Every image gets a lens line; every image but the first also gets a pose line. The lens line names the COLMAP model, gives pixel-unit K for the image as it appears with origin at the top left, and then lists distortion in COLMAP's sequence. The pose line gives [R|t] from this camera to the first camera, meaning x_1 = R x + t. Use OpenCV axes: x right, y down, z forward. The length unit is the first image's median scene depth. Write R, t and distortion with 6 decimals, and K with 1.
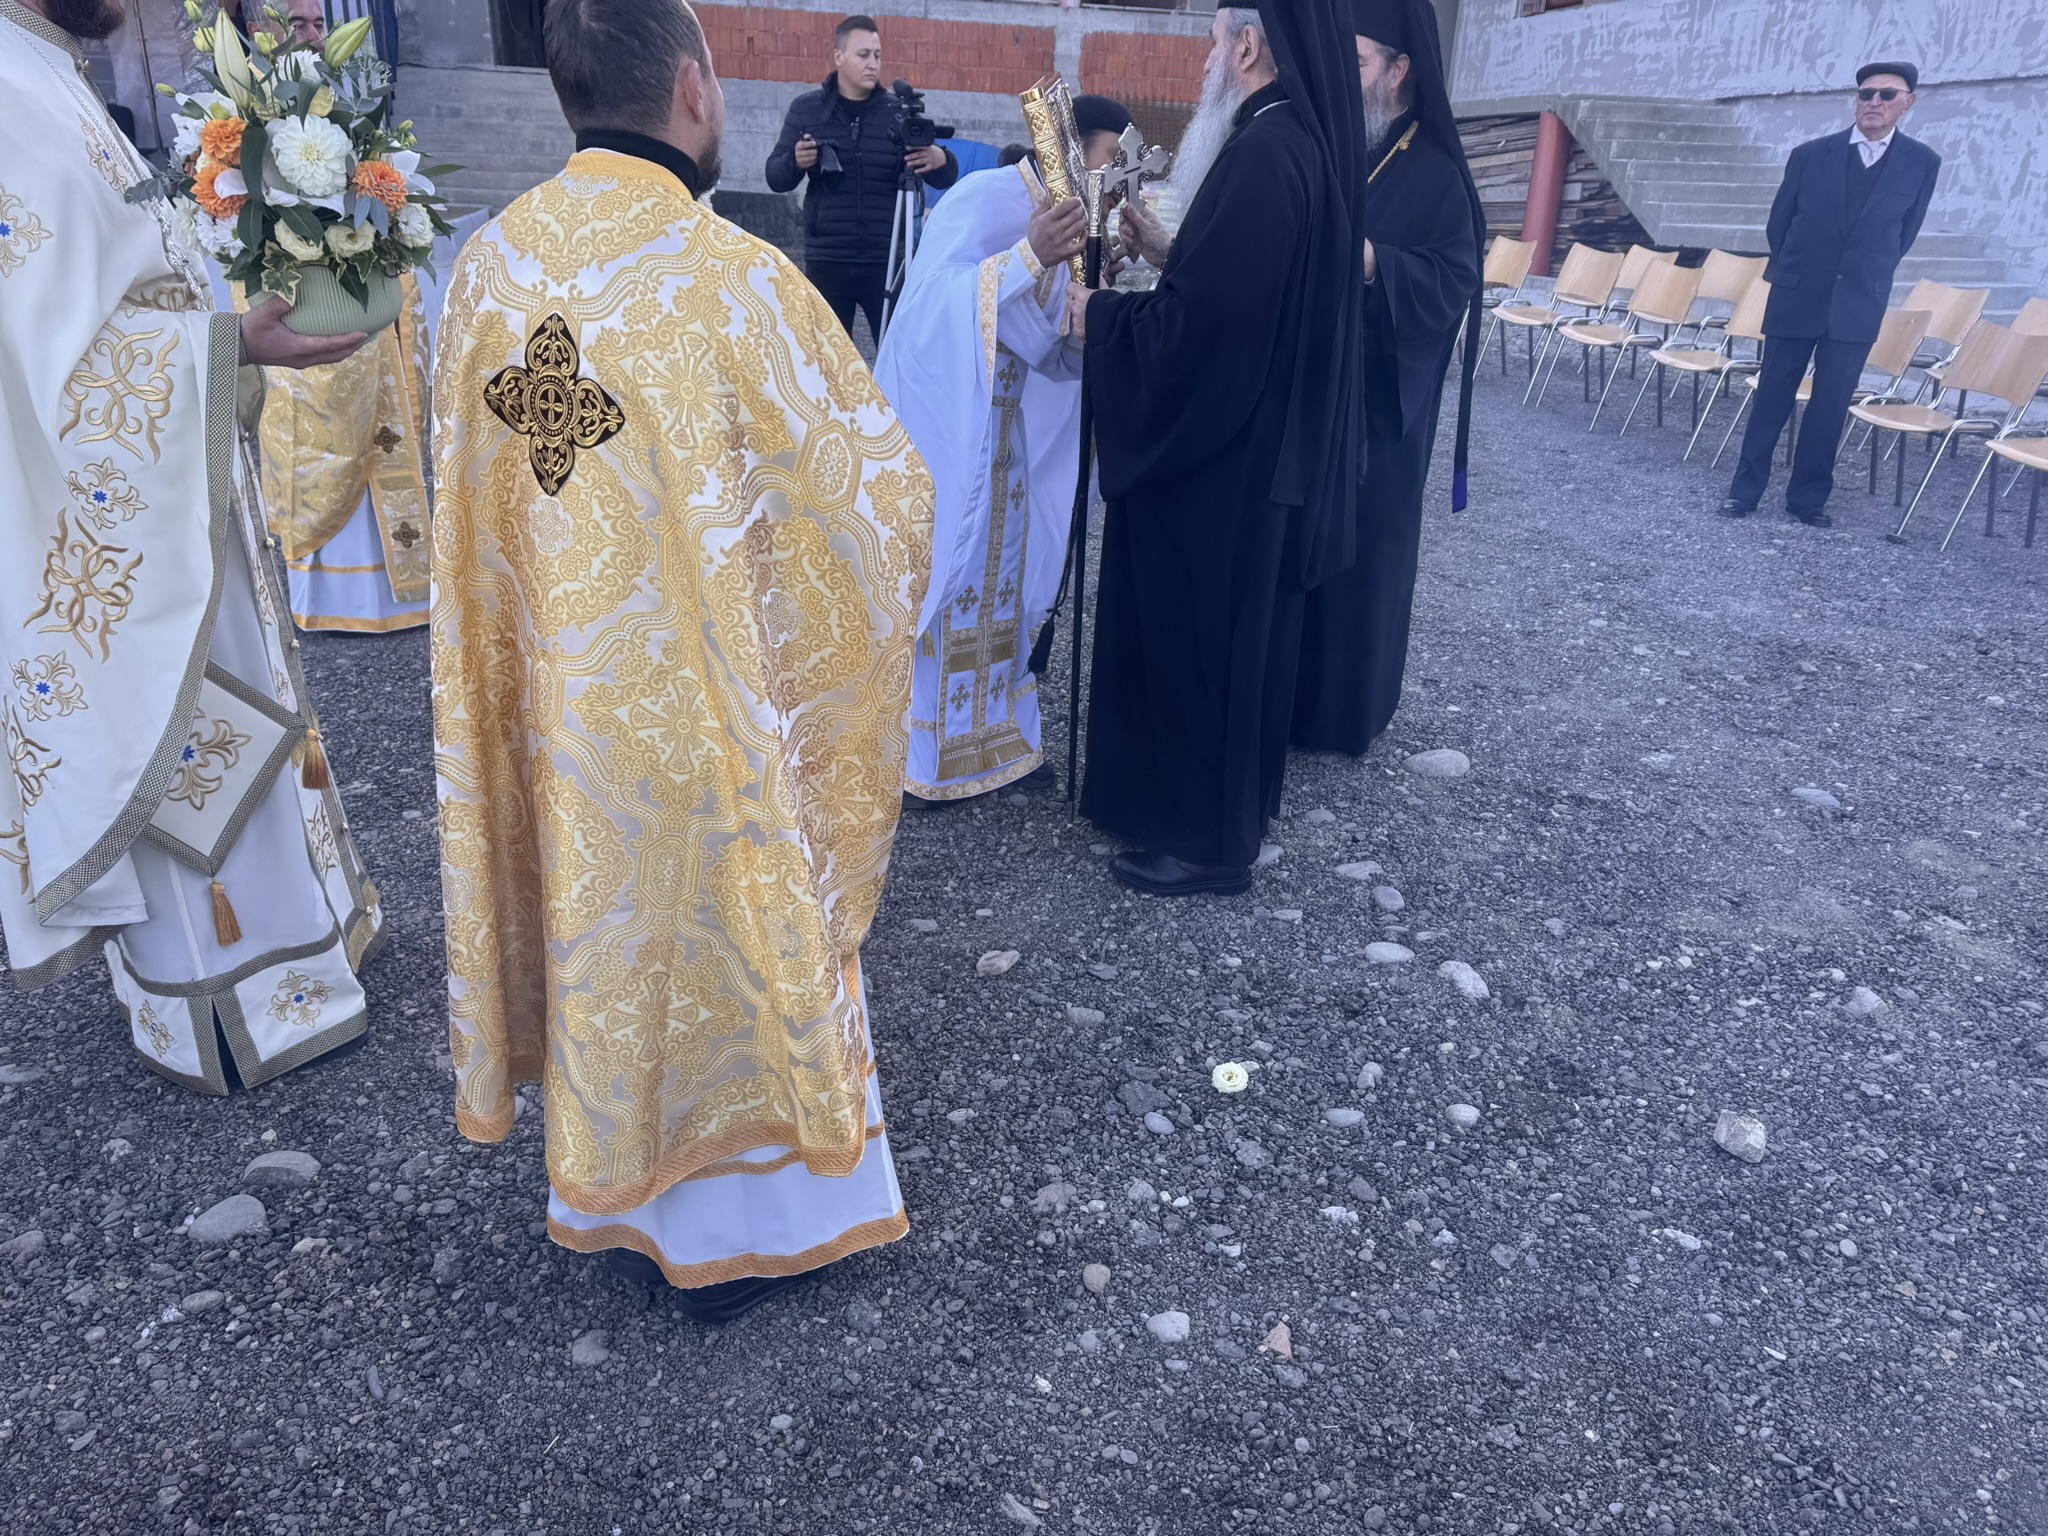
lens RADIAL K [[1426.5, 0, 995.2], [0, 1426.5, 769.7], [0, 0, 1]] dist [0.050069, -0.045855]
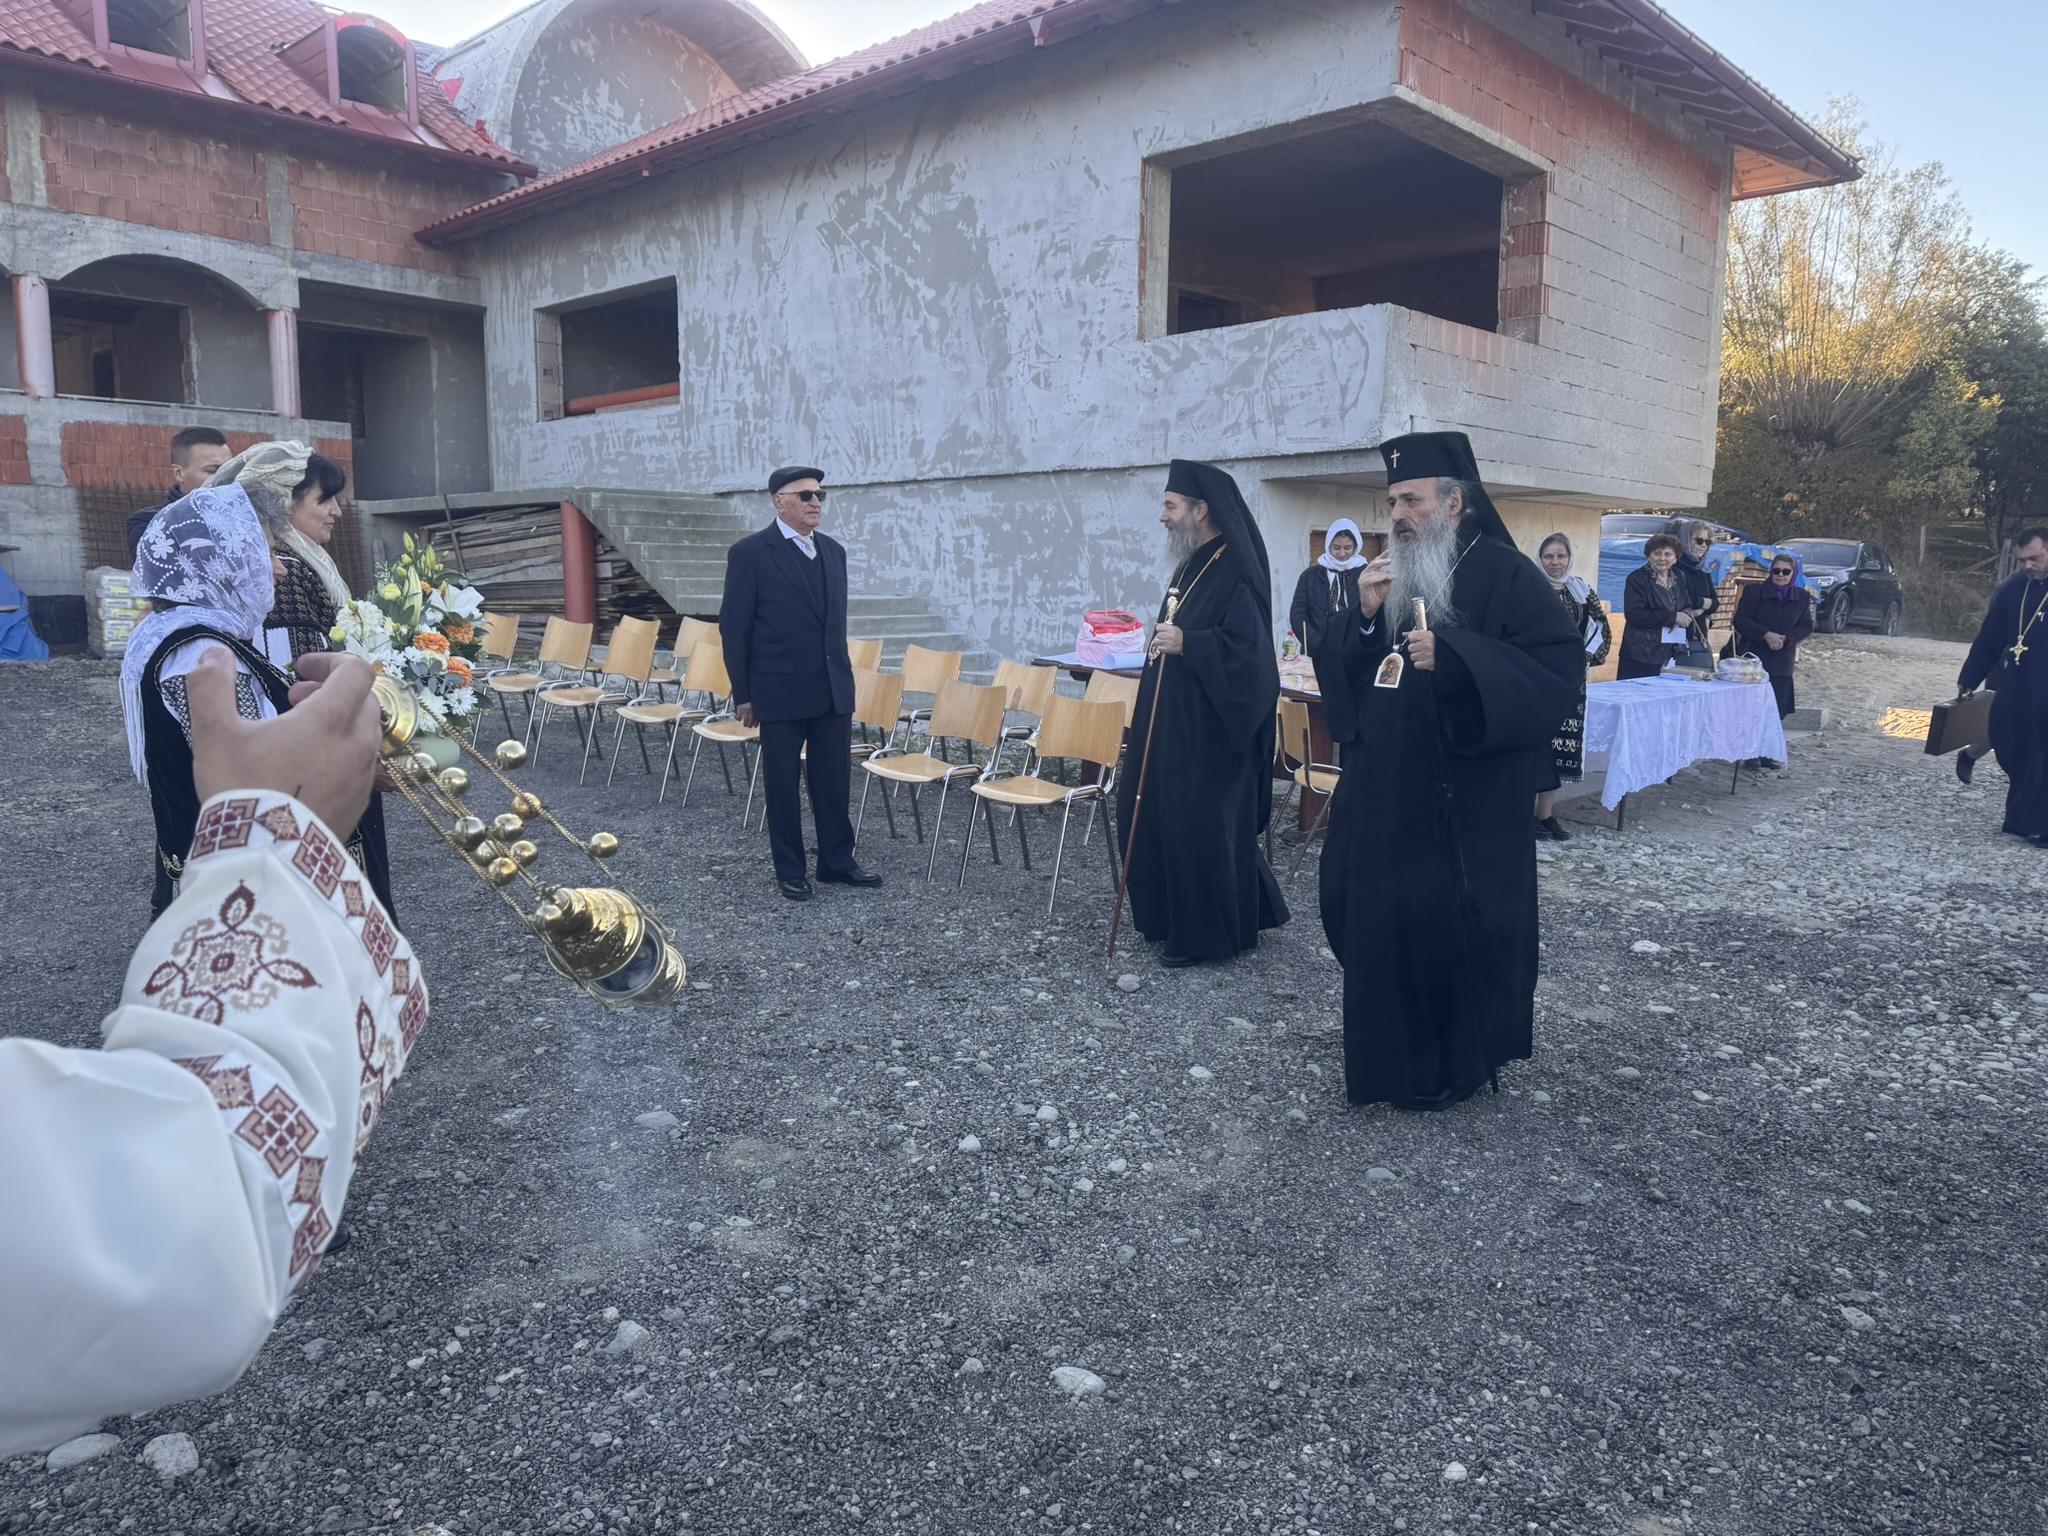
lens RADIAL K [[1426.5, 0, 1031.6], [0, 1426.5, 756.3], [0, 0, 1]] dist [0.050069, -0.045855]
pose [[0.842182, -0.096073, 0.530565, 0.272040], [0.225727, 0.956441, -0.185114, 0.020466], [-0.489669, 0.275662, 0.827184, -0.043865]]
